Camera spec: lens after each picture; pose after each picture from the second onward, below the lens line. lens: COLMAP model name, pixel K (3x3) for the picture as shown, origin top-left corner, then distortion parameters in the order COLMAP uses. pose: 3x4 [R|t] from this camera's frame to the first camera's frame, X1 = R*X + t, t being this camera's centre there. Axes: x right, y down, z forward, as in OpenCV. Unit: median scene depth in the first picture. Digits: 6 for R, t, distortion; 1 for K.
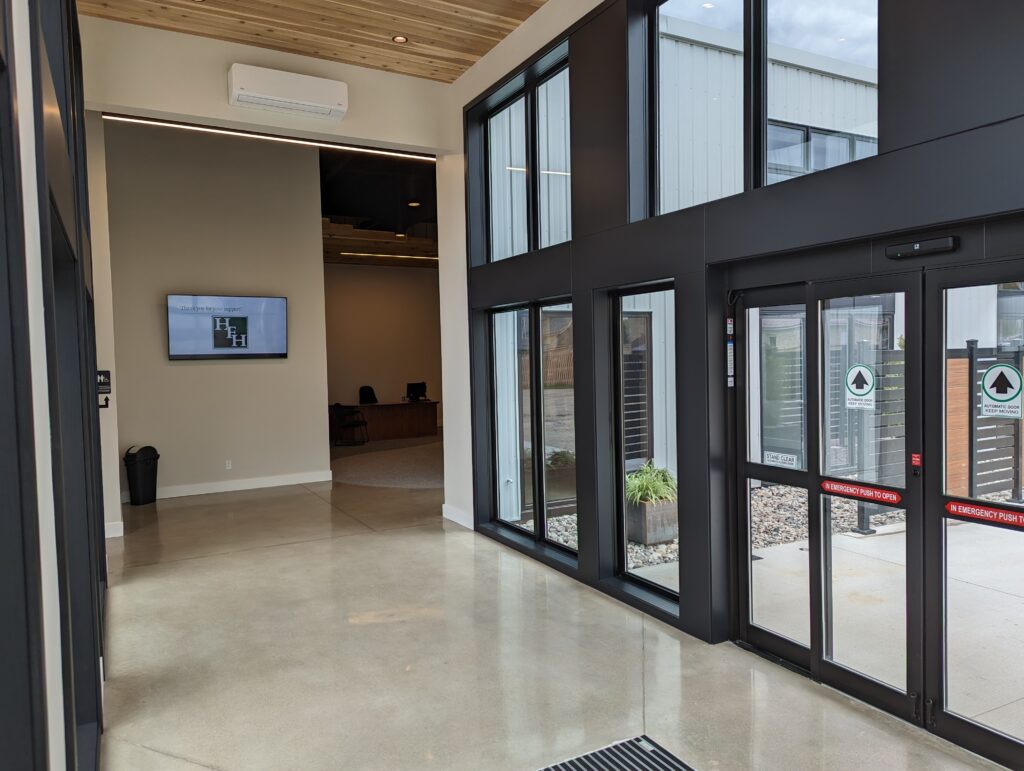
lens RADIAL K [[726.6, 0, 519.3], [0, 726.6, 385.2], [0, 0, 1]] dist [0.075533, -0.010649]
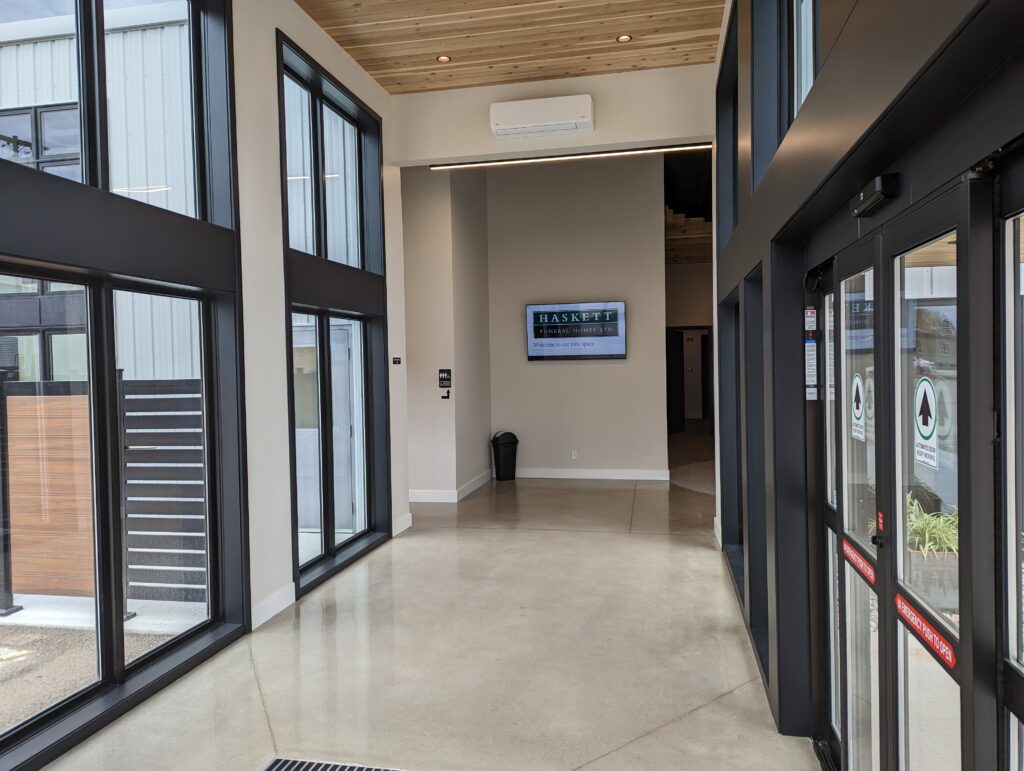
lens RADIAL K [[726.6, 0, 517.4], [0, 726.6, 381.5], [0, 0, 1]] dist [0.075533, -0.010649]
pose [[0.763825, 0.023292, -0.645002, 0.368928], [-0.026244, 0.999643, 0.005020, -0.008746], [0.644889, 0.013093, 0.764164, 0.152004]]
